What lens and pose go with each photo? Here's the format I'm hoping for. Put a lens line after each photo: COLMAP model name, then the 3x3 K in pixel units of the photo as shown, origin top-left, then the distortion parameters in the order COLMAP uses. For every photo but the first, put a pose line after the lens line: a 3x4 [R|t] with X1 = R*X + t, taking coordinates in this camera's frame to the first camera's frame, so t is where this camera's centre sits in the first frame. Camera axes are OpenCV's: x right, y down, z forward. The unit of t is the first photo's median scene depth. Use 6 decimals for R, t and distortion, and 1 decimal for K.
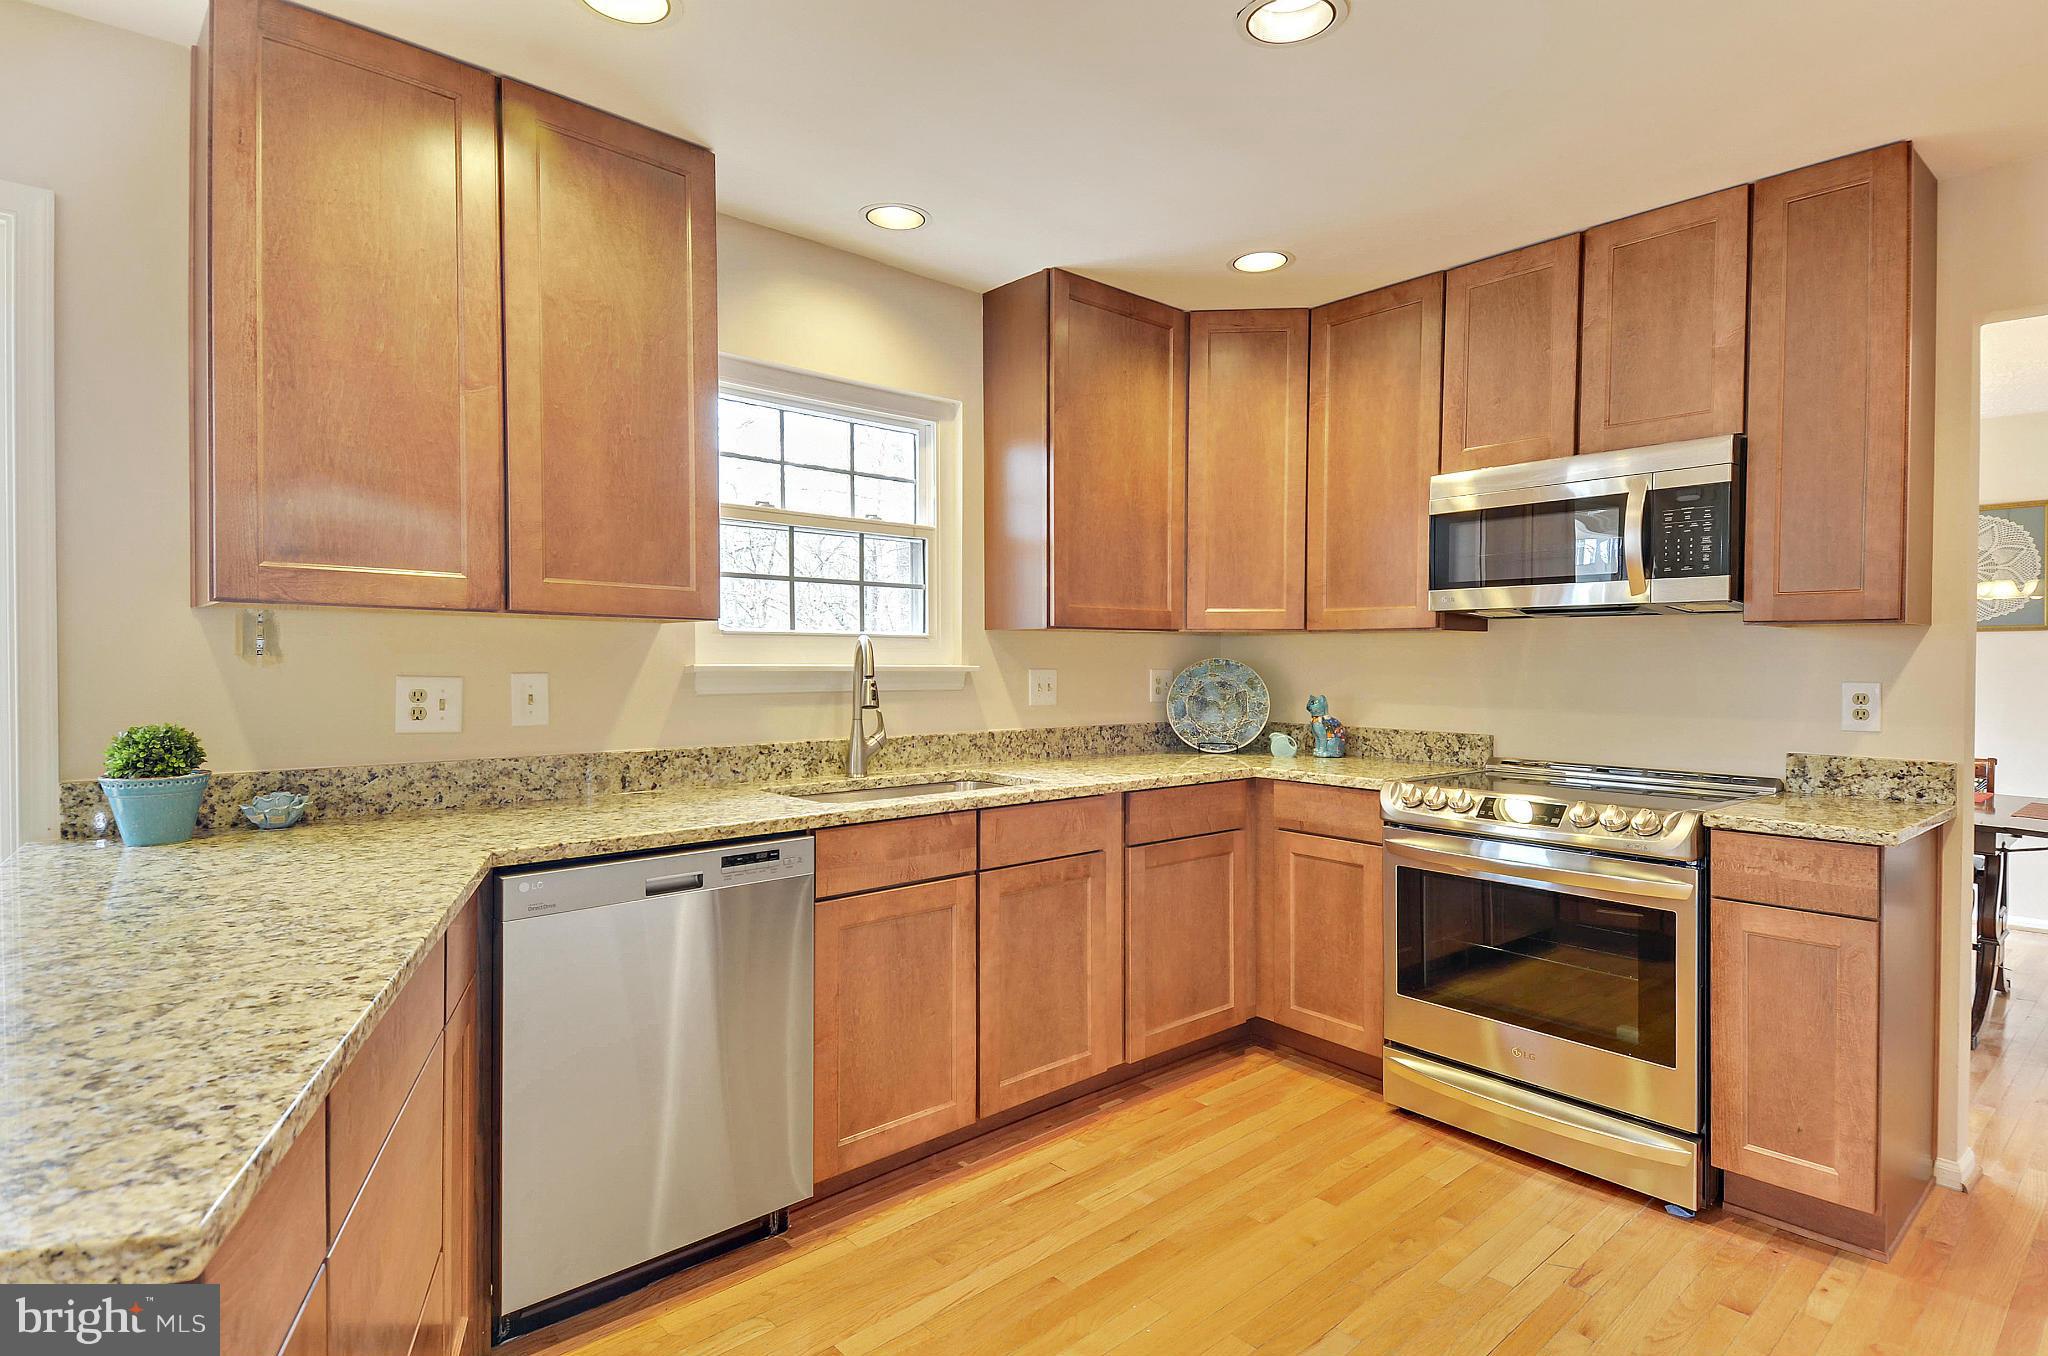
lens RADIAL K [[1040.6, 0, 1058.4], [0, 1040.6, 667.6], [0, 0, 1]] dist [0.111814, -0.071807]
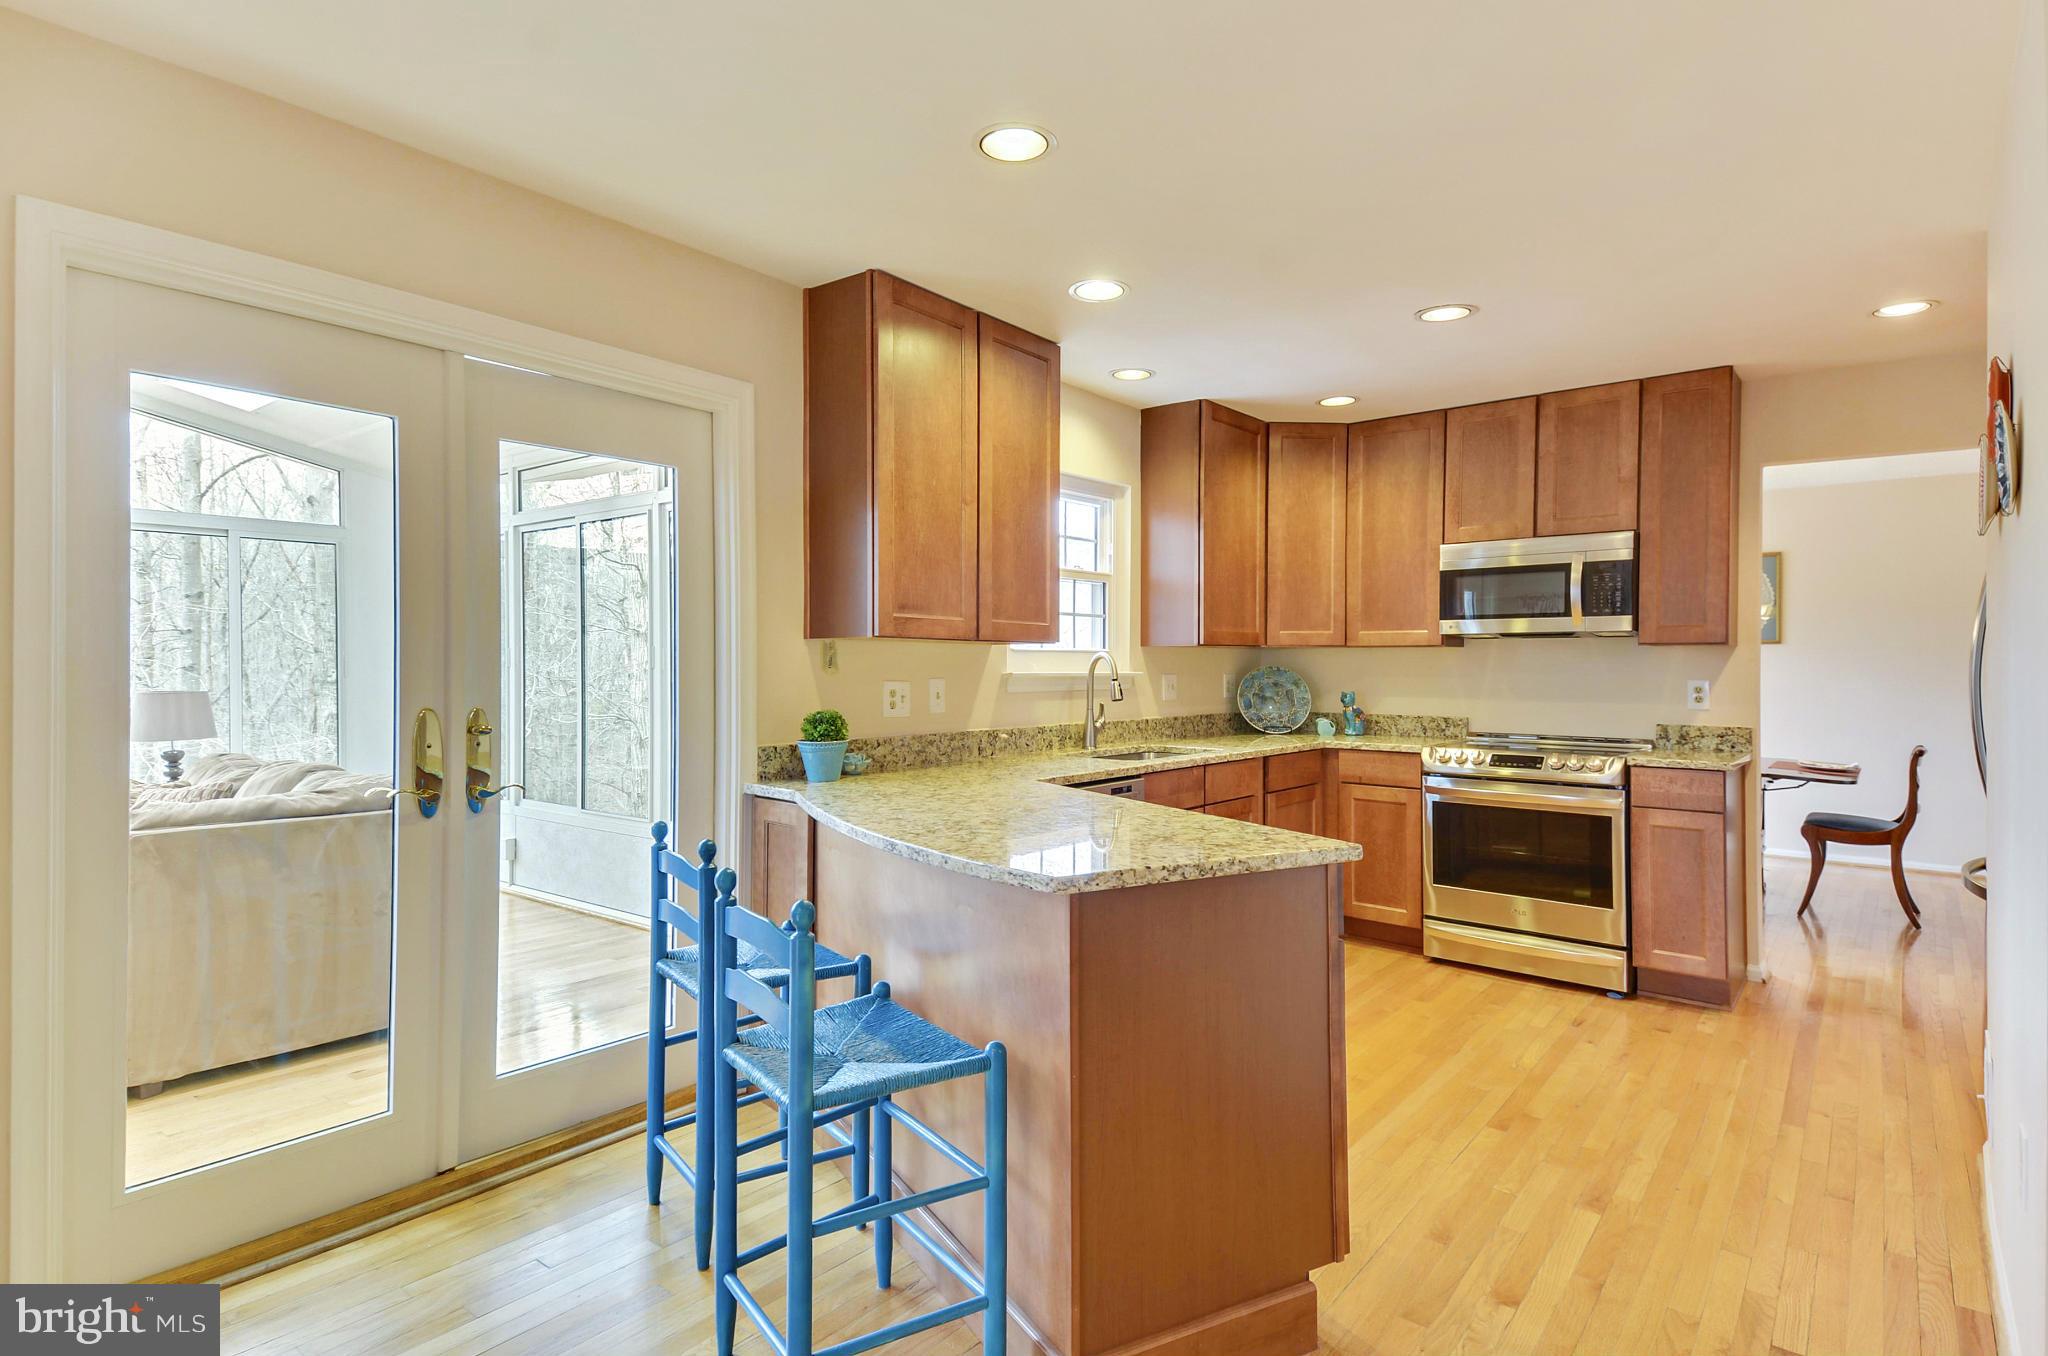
lens RADIAL K [[1052.0, 0, 1090.7], [0, 1052.0, 663.6], [0, 0, 1]] dist [0.138224, -0.076162]
pose [[0.980963, -0.003148, 0.194169, -0.492351], [0.004666, 0.999962, -0.007365, -0.003400], [-0.194138, 0.008131, 0.980940, -0.451441]]
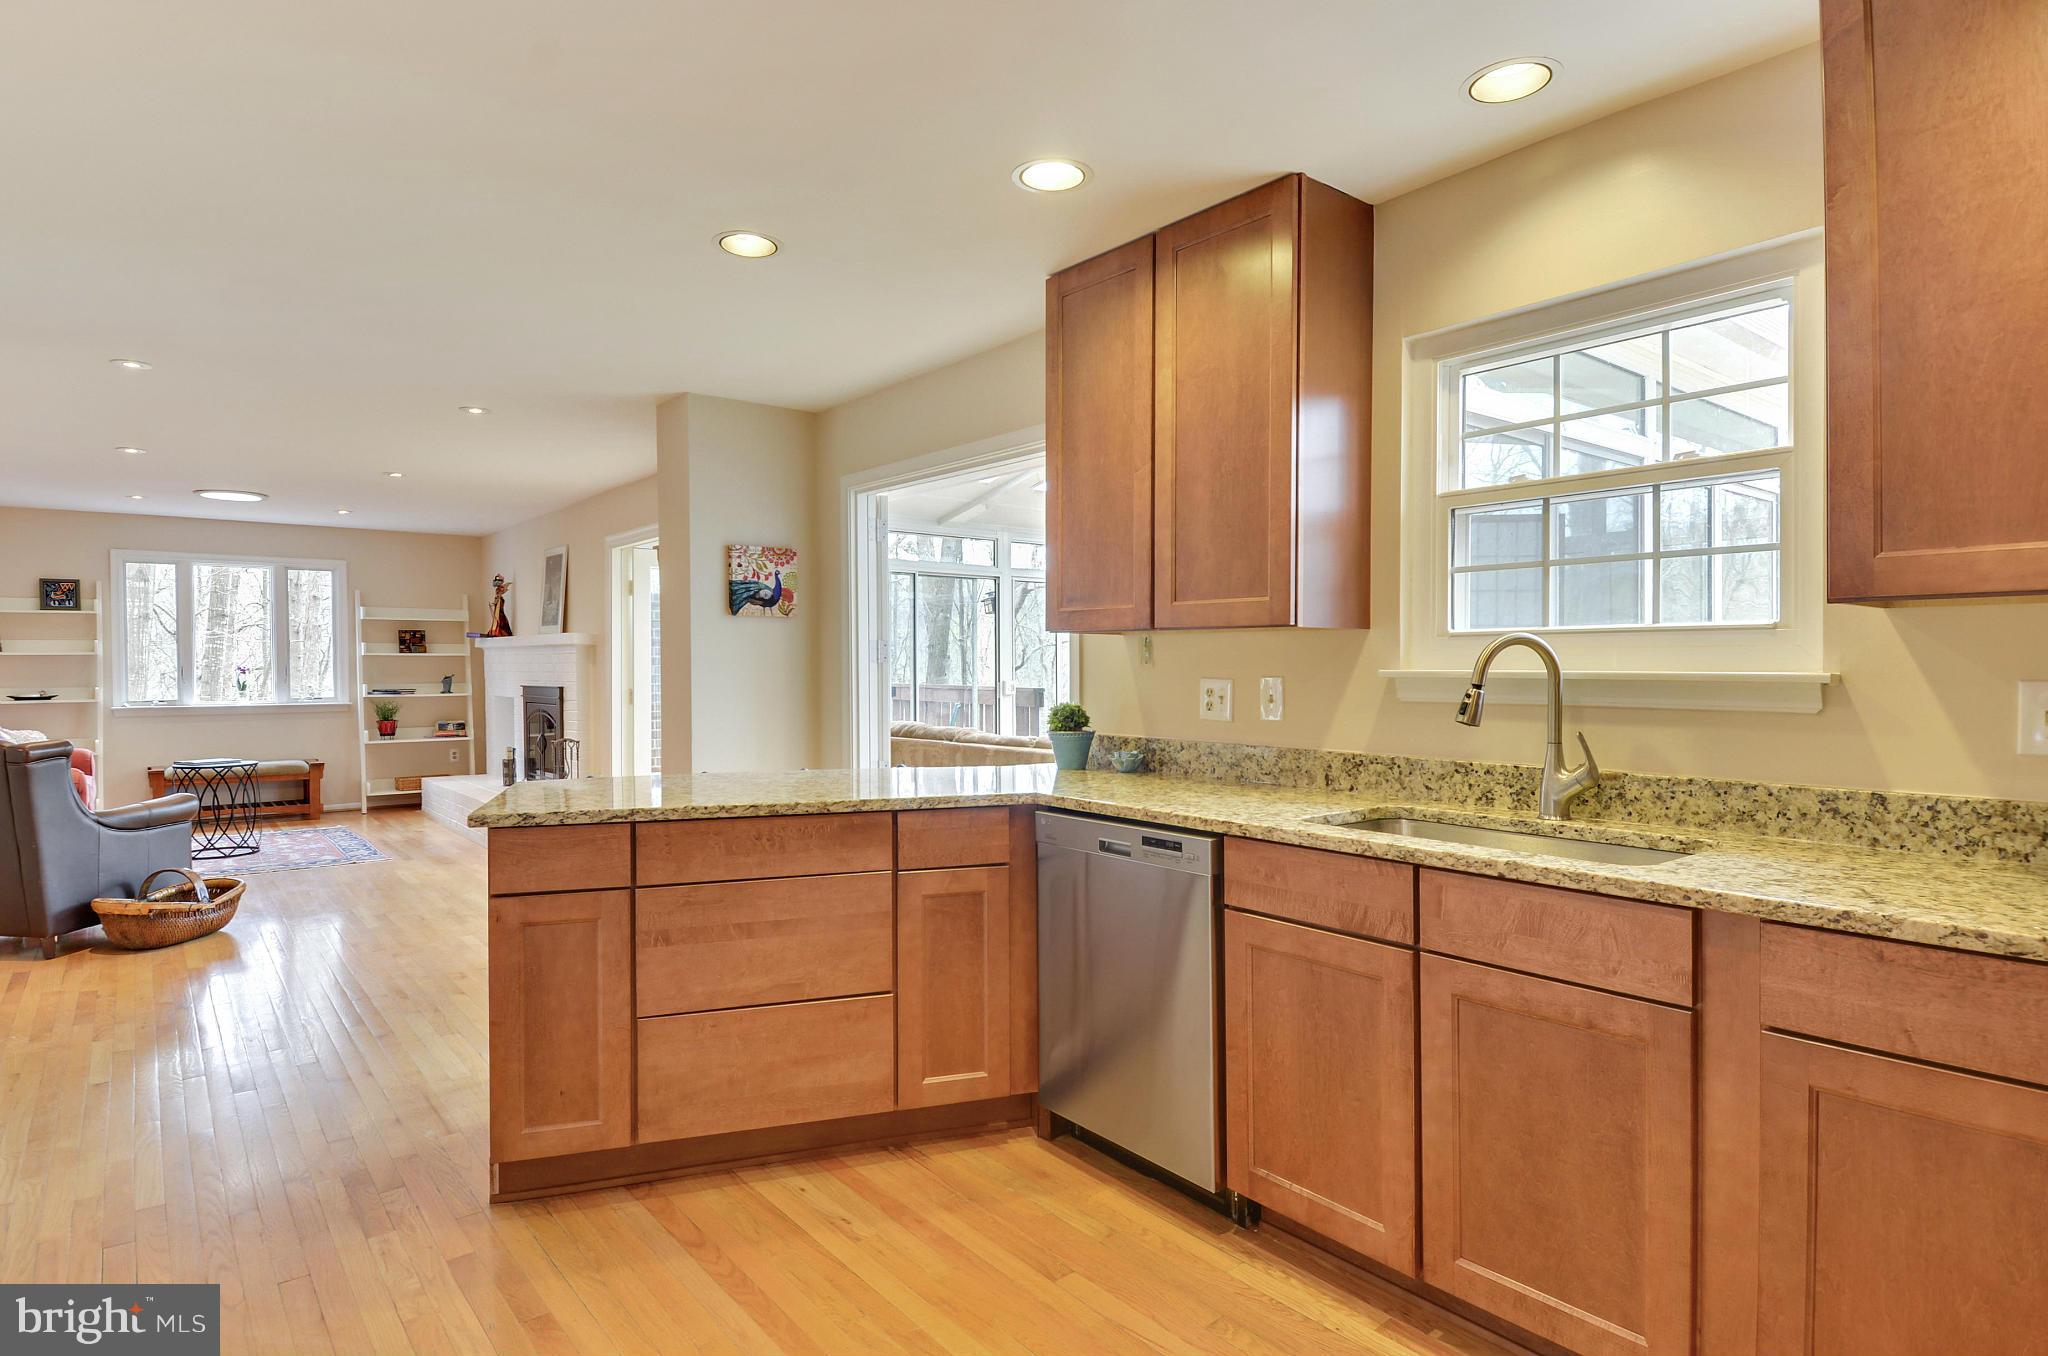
lens RADIAL K [[1111.3, 0, 1054.4], [0, 1111.3, 674.5], [0, 0, 1]] dist [0.037275, -0.047010]
pose [[-0.057292, 0.002649, -0.998354, 0.655913], [-0.007123, 0.999970, 0.003062, 0.000466], [0.998332, 0.007287, -0.057272, 0.710762]]
